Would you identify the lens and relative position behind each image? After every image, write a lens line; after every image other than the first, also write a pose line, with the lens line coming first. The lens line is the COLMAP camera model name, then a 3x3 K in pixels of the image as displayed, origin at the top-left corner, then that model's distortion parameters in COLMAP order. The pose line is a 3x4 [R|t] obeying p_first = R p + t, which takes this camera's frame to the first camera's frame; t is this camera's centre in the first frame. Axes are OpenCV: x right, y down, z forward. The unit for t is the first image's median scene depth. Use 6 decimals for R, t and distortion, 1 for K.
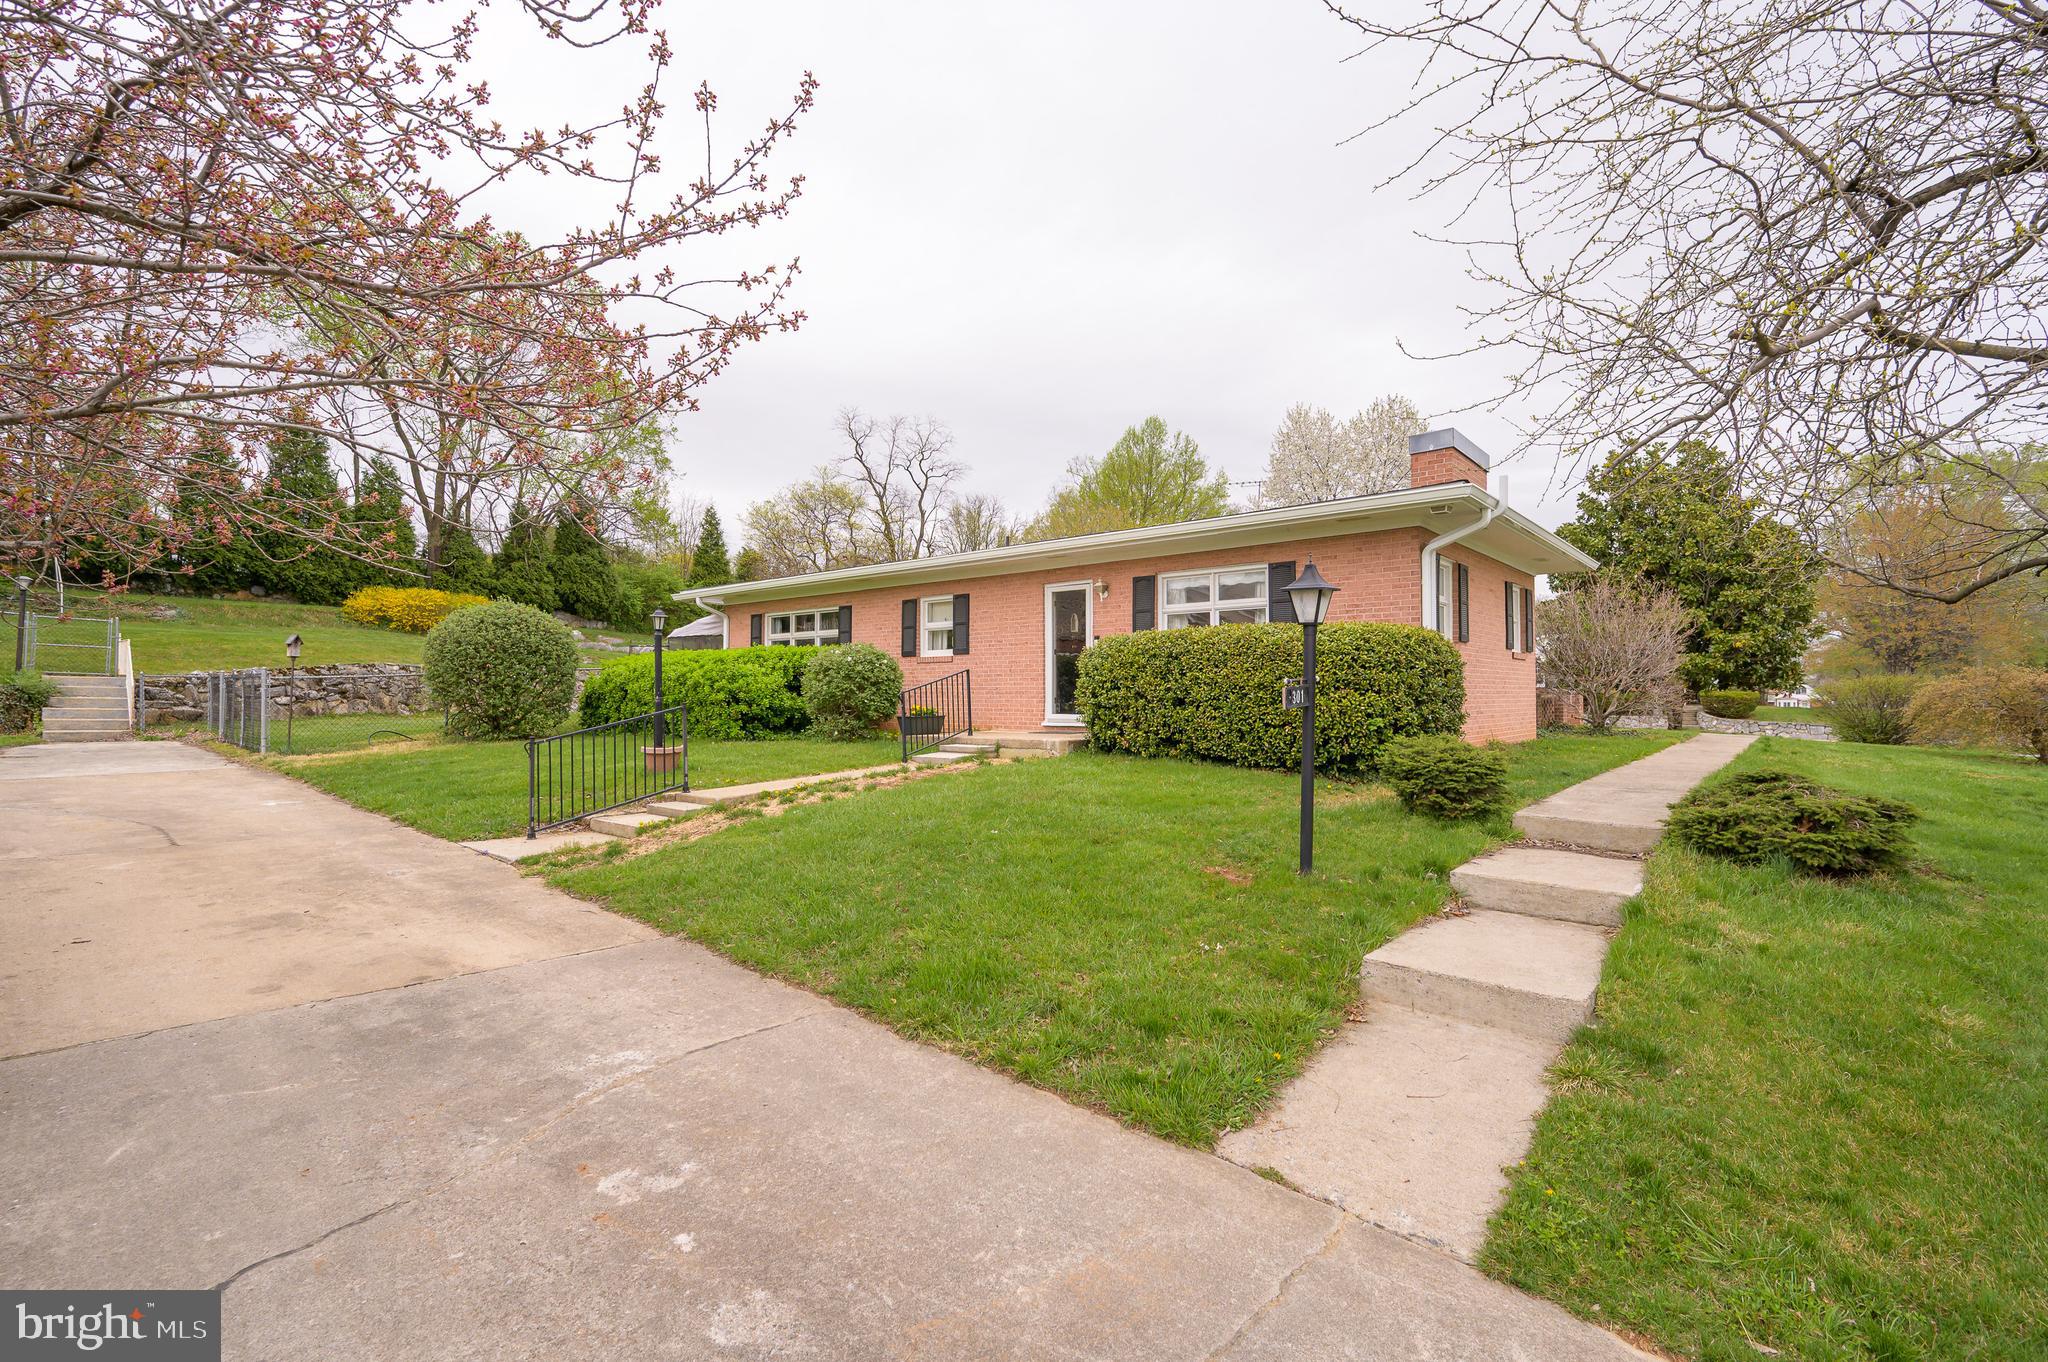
lens RADIAL K [[910.7, 0, 1029.1], [0, 910.7, 685.1], [0, 0, 1]] dist [0.001452, 0.000315]
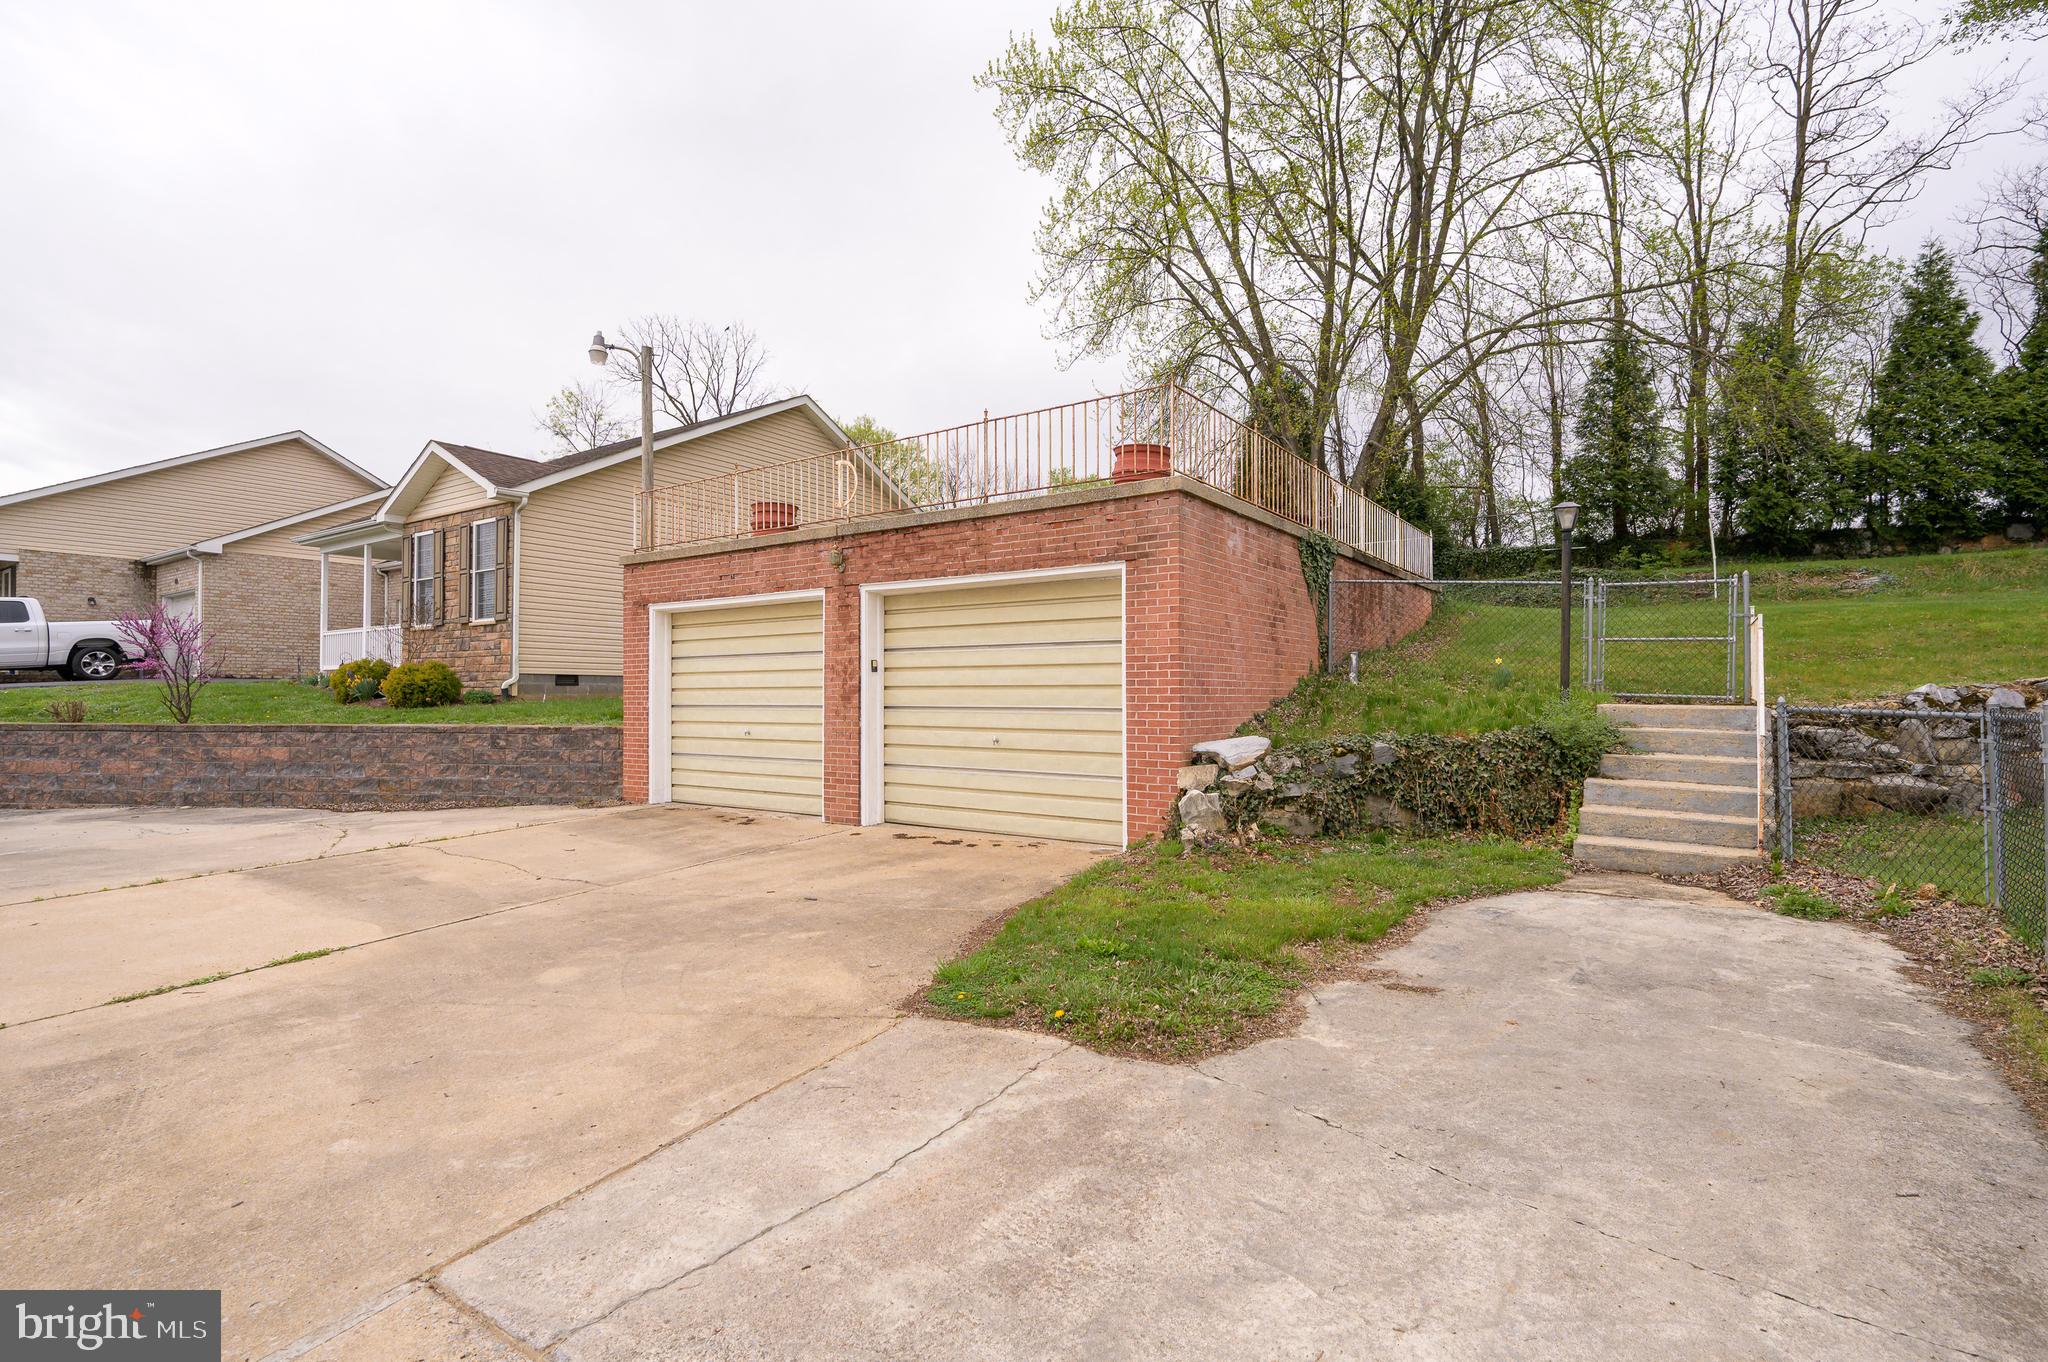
lens RADIAL K [[975.0, 0, 1029.8], [0, 975.0, 684.7], [0, 0, 1]] dist [-0.000150, 0.000342]
pose [[0.098784, -0.012464, -0.995031, -0.542483], [0.011400, 0.999870, -0.011393, -0.016114], [0.995044, -0.010218, 0.098913, 0.583310]]
